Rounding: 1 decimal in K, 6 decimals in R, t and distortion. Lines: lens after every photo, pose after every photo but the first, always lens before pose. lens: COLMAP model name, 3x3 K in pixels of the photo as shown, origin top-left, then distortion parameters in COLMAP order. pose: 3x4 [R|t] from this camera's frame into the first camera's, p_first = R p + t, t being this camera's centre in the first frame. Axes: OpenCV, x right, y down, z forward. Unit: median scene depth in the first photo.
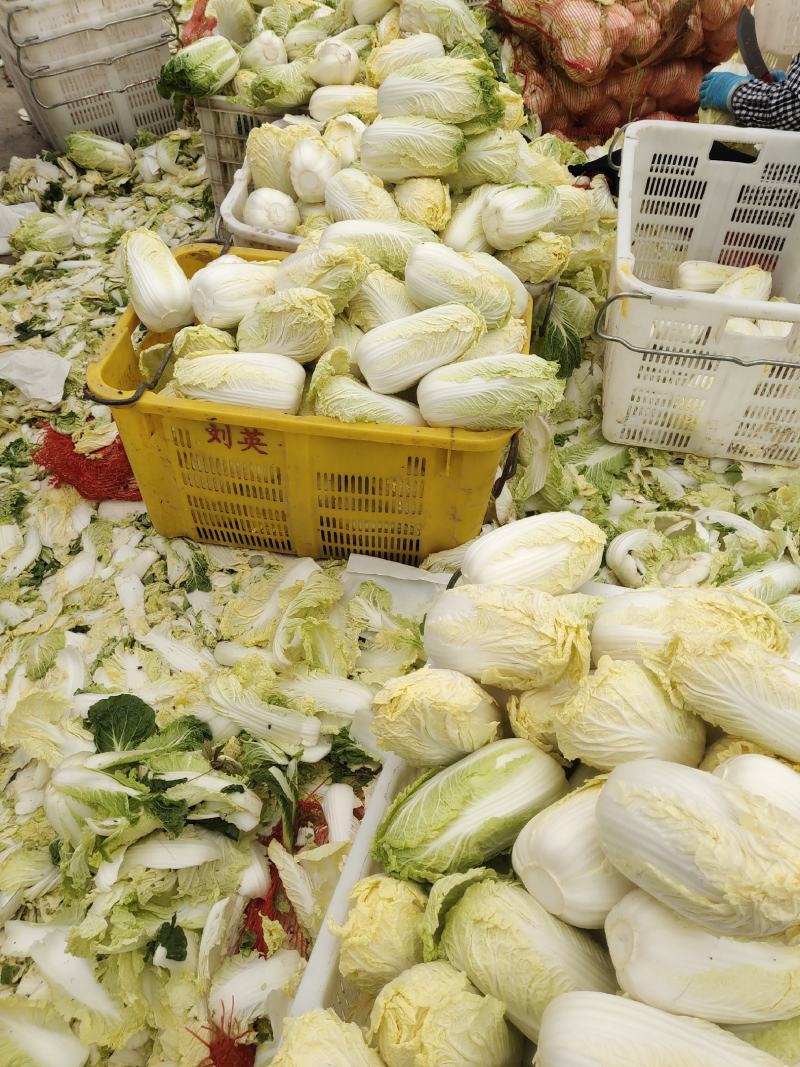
lens RADIAL K [[902.4, 0, 425.4], [0, 902.4, 532.9], [0, 0, 1]] dist [-0.003791, 0.001878]
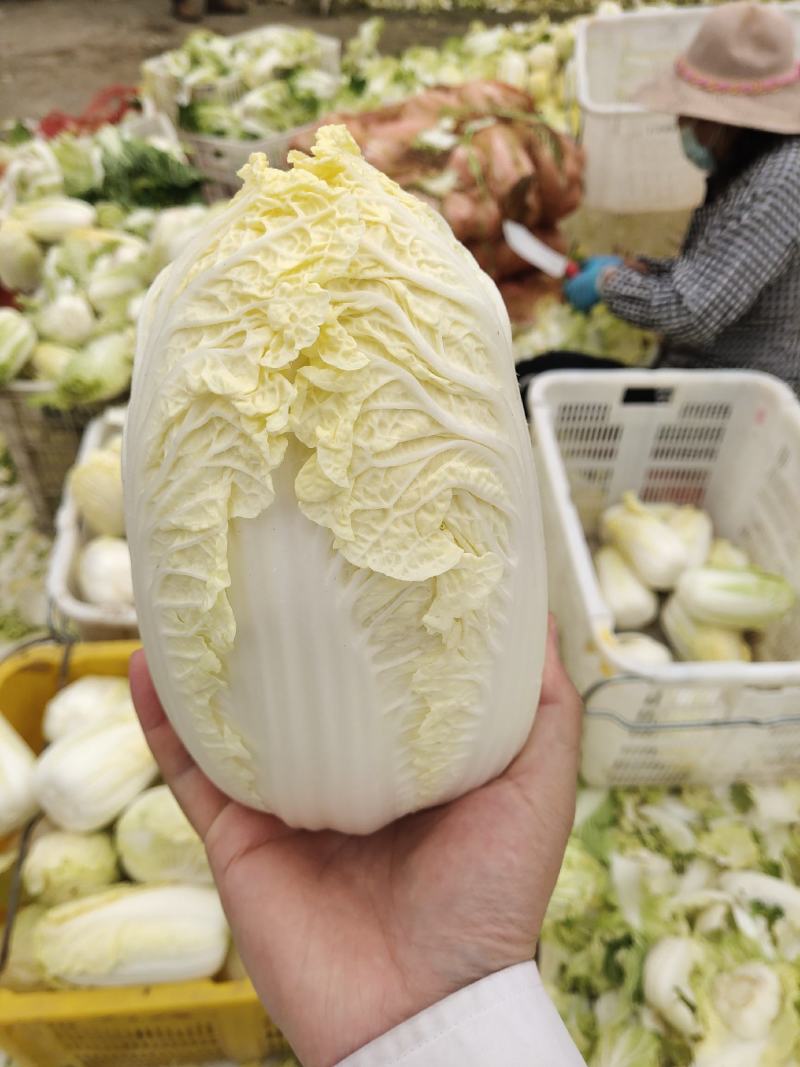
lens RADIAL K [[902.4, 0, 425.4], [0, 902.4, 532.9], [0, 0, 1]] dist [-0.003791, 0.001878]
pose [[0.971136, -0.167990, 0.169333, -0.040772], [0.178624, 0.982669, -0.049547, -0.307332], [-0.158075, 0.078364, 0.984313, 0.199228]]
